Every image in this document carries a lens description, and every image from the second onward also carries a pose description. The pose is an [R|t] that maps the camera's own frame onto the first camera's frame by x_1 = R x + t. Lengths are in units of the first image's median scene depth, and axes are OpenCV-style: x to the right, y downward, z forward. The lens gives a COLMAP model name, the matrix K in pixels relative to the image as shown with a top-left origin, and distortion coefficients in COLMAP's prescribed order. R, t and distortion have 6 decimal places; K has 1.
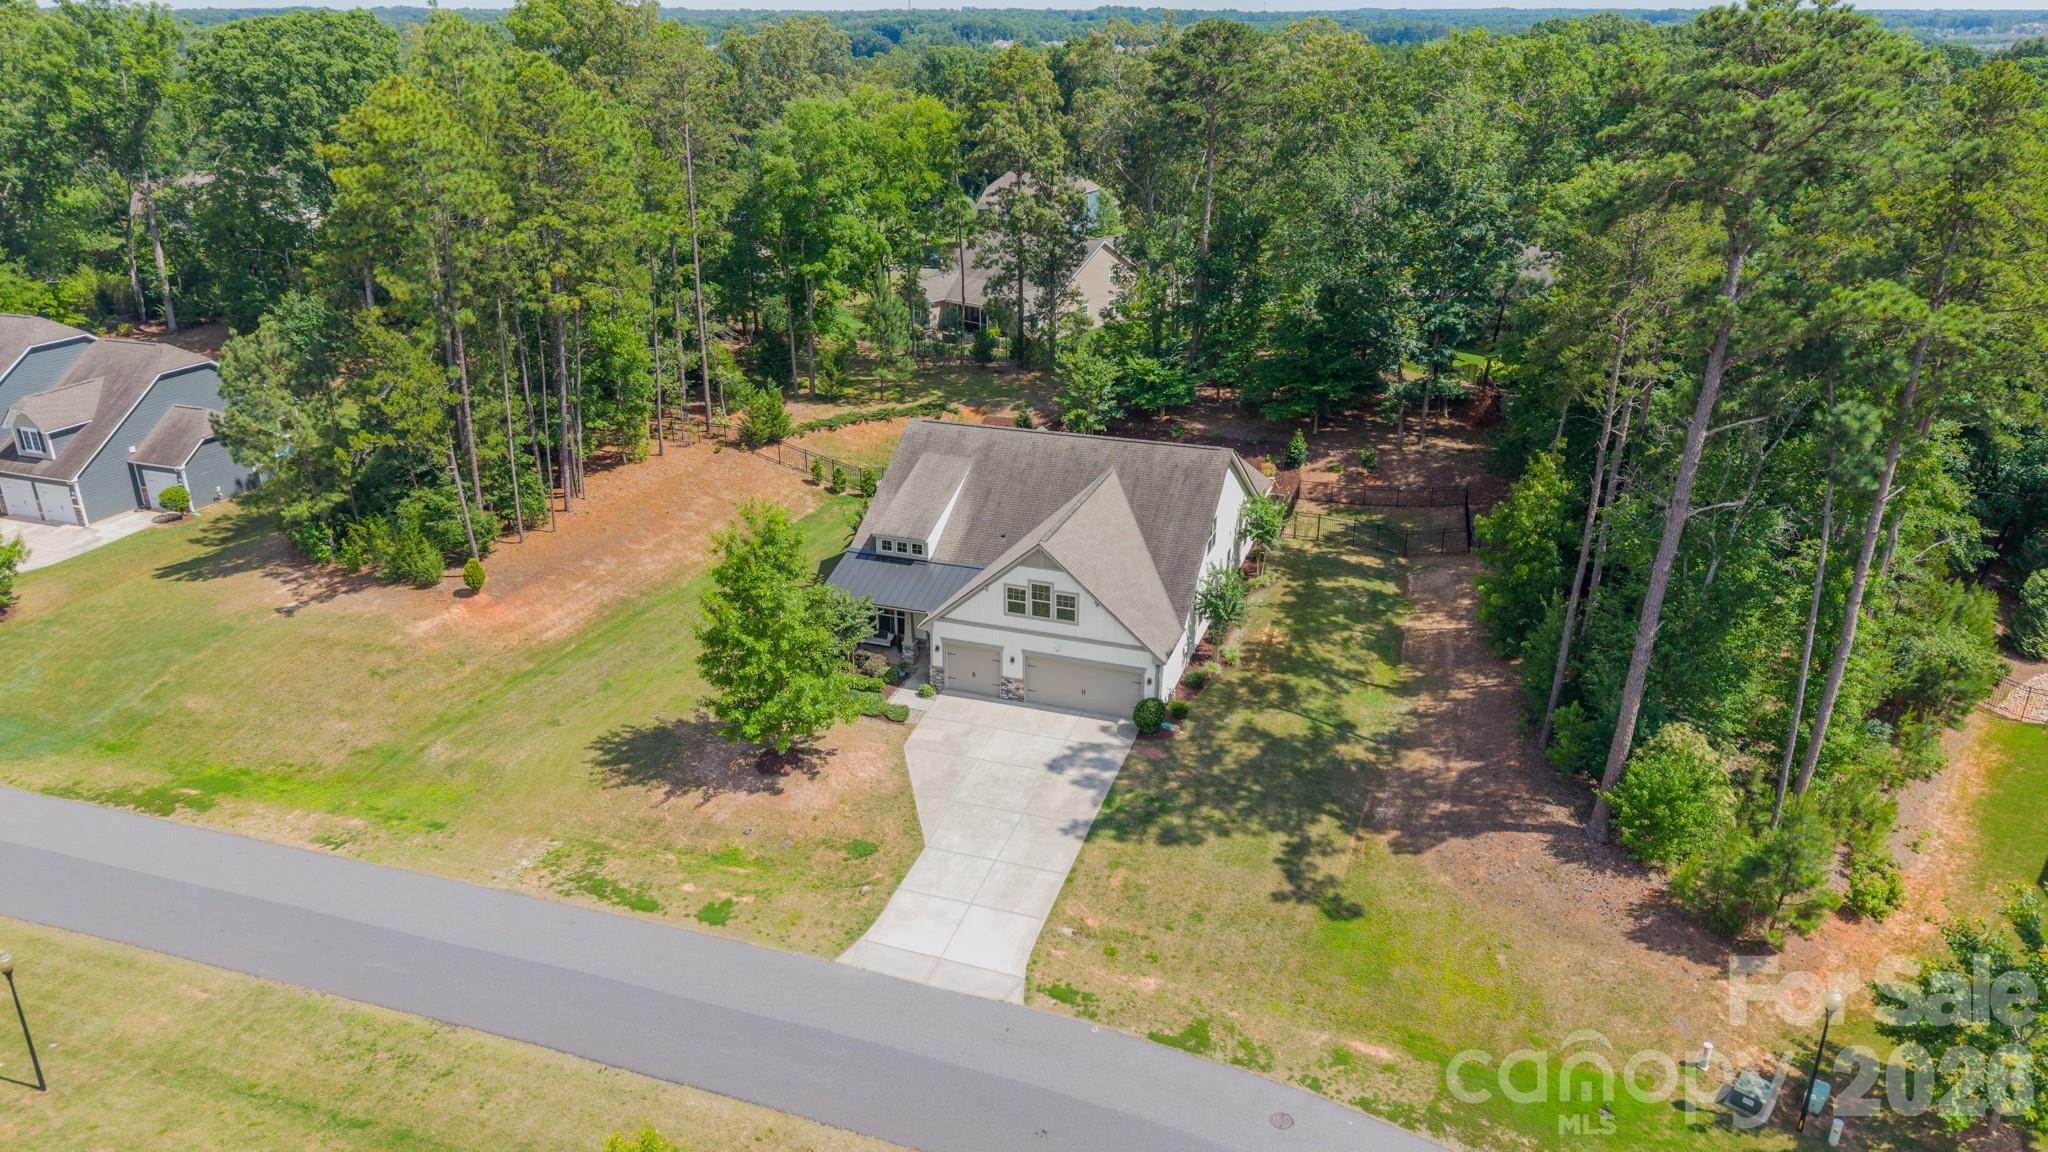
lens RADIAL K [[1406.0, 0, 1024.0], [0, 1406.0, 576.0], [0, 0, 1]] dist [0.040386, 0.000042]
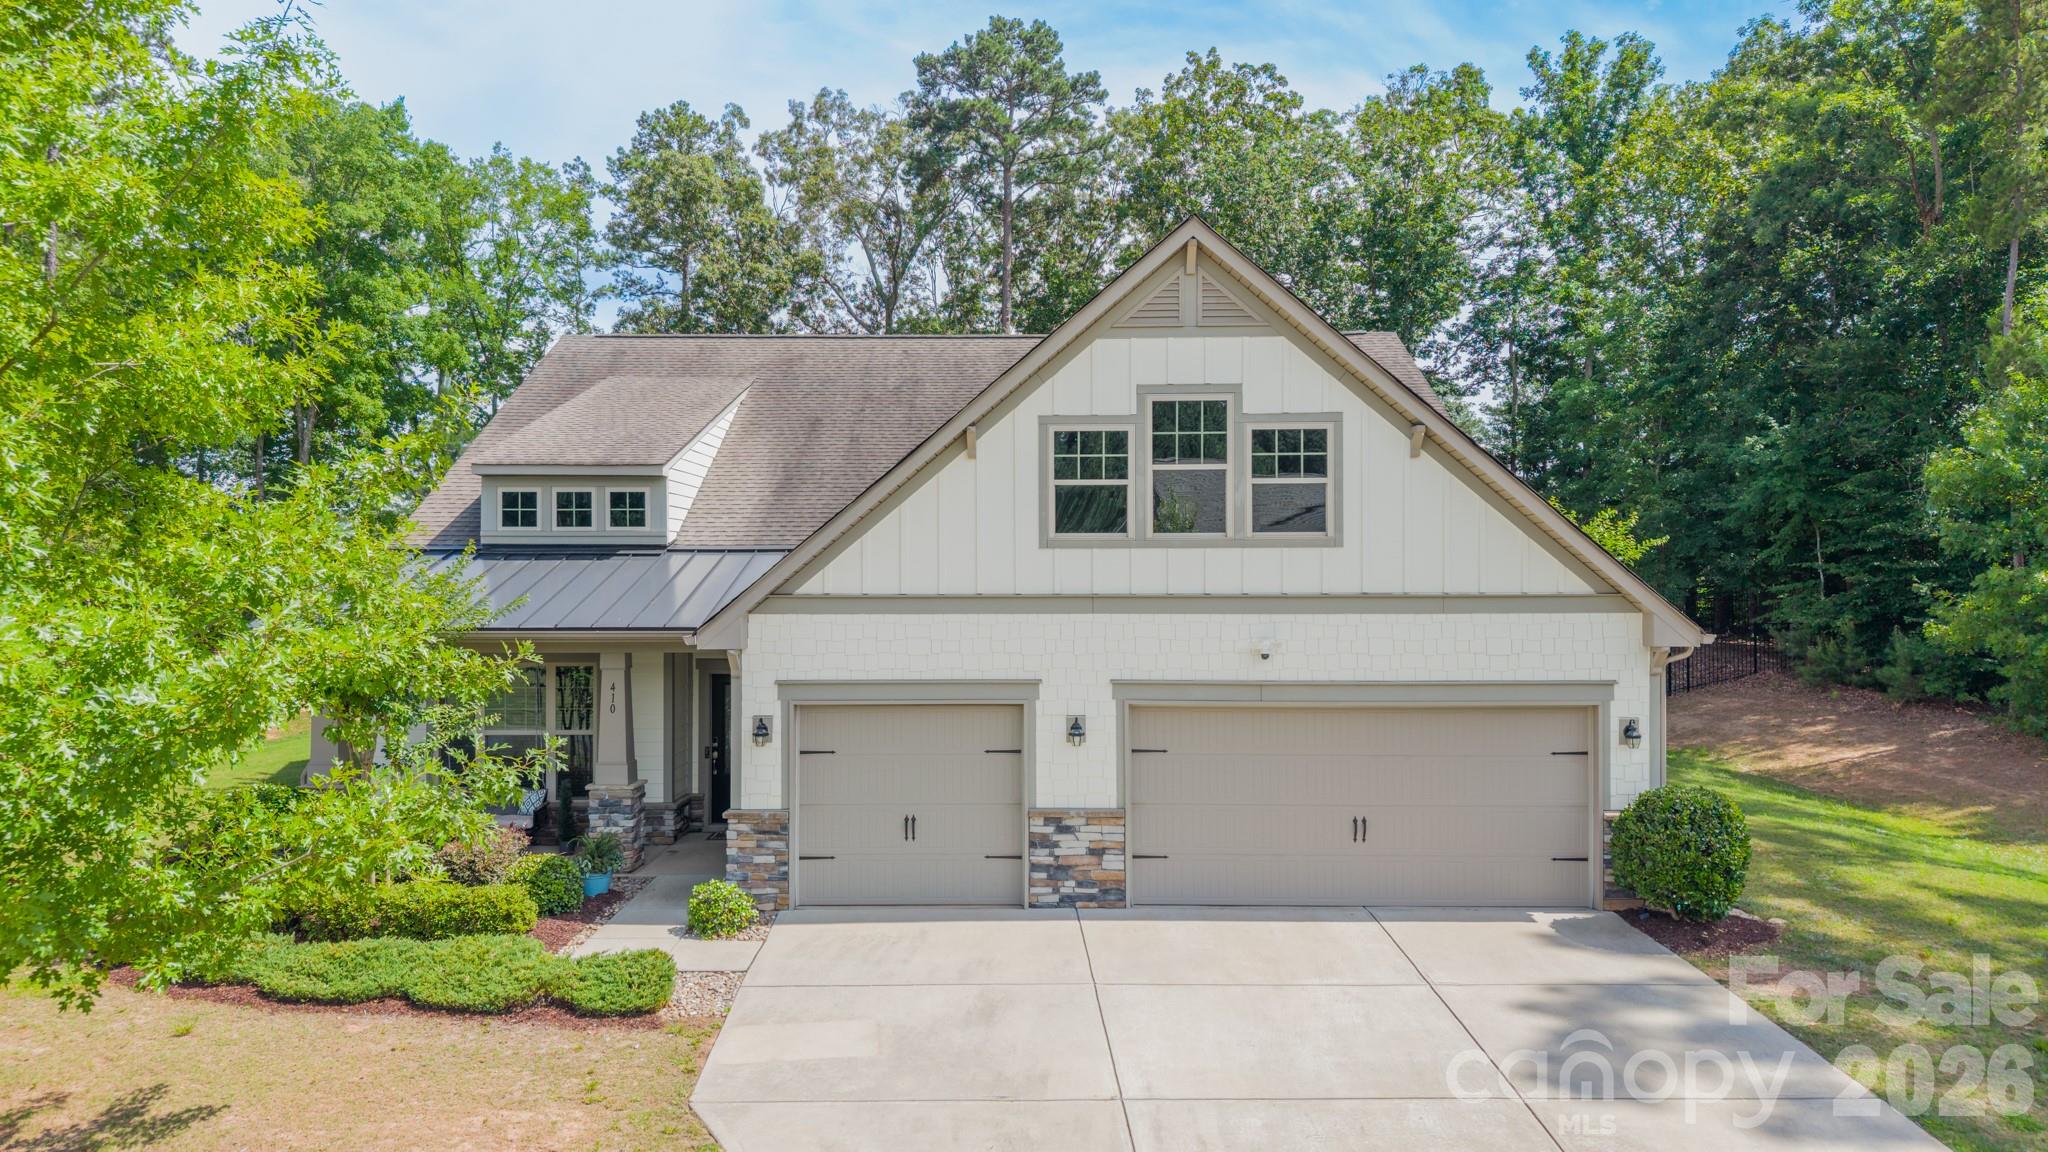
lens RADIAL K [[1406.0, 0, 1024.0], [0, 1406.0, 576.0], [0, 0, 1]] dist [0.040386, 0.000042]
pose [[0.950651, -0.010023, 0.310100, -0.096315], [0.120415, 0.933052, -0.338990, 0.118728], [-0.285942, 0.359601, 0.888214, 0.759832]]
